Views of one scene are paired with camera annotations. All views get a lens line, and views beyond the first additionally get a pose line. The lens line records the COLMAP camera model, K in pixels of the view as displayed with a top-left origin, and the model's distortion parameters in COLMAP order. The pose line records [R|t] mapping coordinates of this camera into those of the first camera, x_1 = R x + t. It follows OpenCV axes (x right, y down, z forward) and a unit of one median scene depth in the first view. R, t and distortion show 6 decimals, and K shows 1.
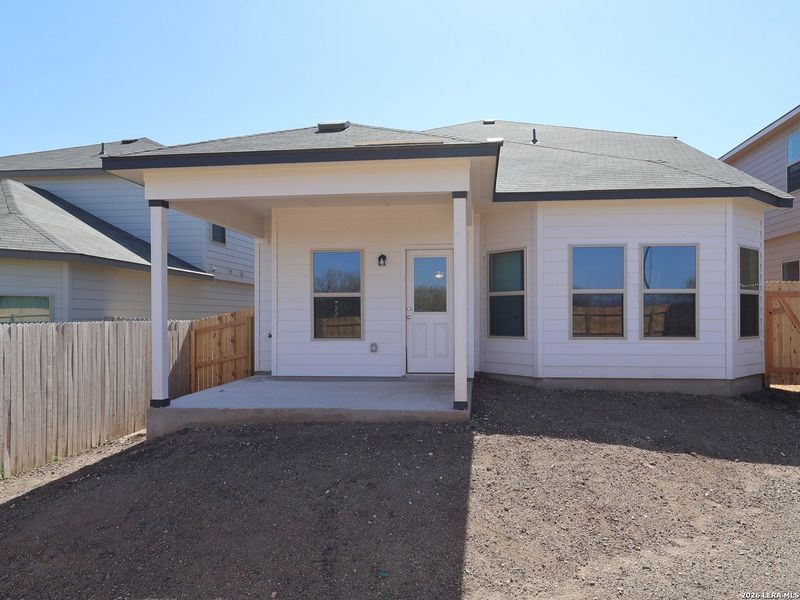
lens RADIAL K [[587.1, 0, 401.1], [0, 587.1, 318.0], [0, 0, 1]] dist [-0.000715, -0.000749]
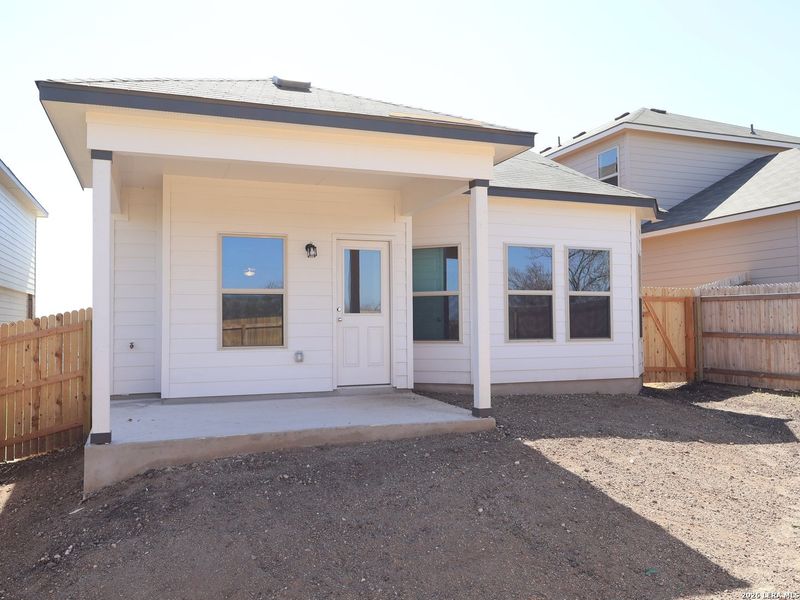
lens RADIAL K [[714.2, 0, 400.0], [0, 714.2, 300.0], [0, 0, 1]] dist [0.000761, -0.003916]
pose [[0.881299, 0.013633, 0.472363, -0.414329], [0.007300, 0.999072, -0.042454, 0.015522], [-0.472503, 0.040863, 0.880381, 0.061156]]
